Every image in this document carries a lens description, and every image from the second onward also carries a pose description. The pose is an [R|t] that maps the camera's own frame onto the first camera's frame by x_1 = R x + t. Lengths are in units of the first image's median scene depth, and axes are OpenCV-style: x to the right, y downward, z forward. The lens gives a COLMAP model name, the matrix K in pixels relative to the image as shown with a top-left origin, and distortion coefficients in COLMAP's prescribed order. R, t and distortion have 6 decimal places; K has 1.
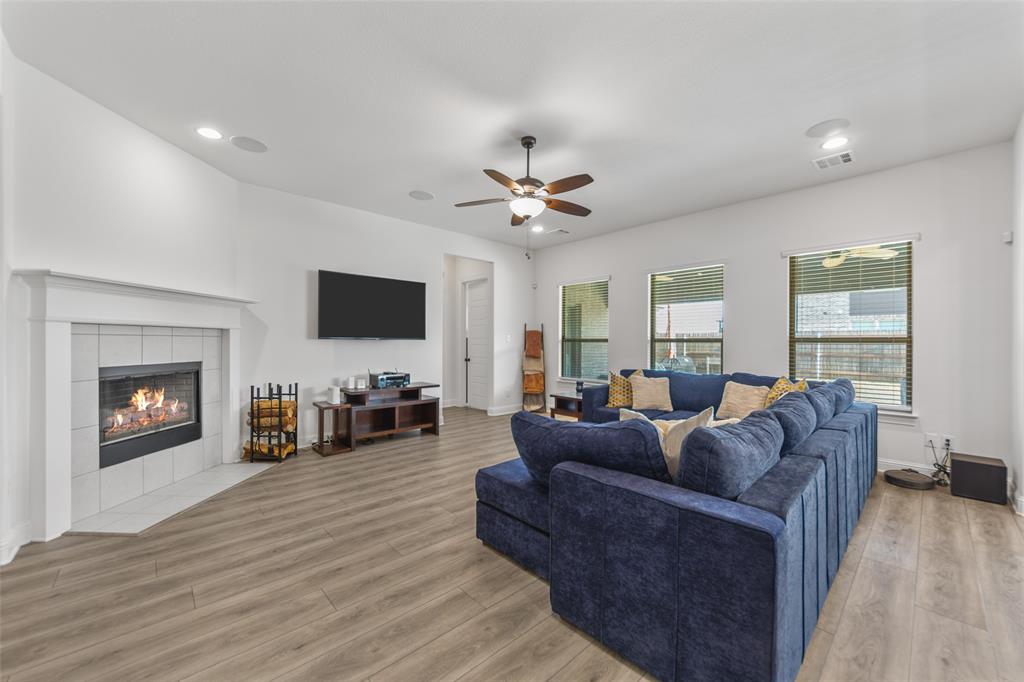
lens RADIAL K [[373.9, 0, 508.2], [0, 373.9, 341.0], [0, 0, 1]] dist [-0.007568, 0.002013]
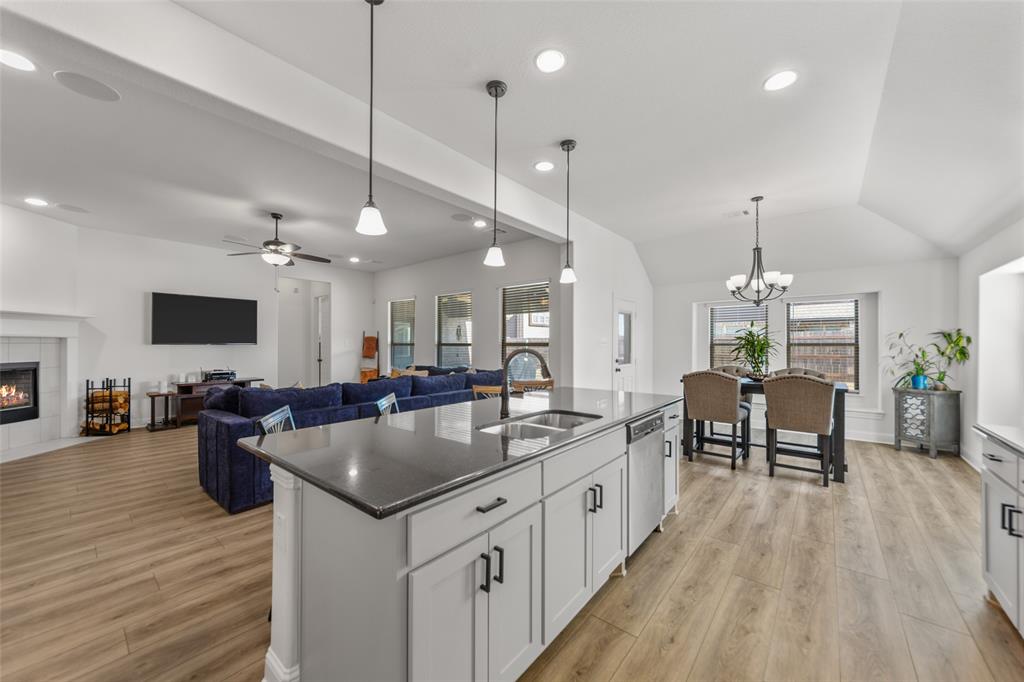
lens RADIAL K [[373.9, 0, 521.1], [0, 373.9, 344.4], [0, 0, 1]] dist [-0.007568, 0.002013]
pose [[0.992717, -0.001386, 0.120459, 0.668064], [0.000807, 0.999988, 0.004856, -0.012265], [-0.120465, -0.004724, 0.992706, -0.490785]]
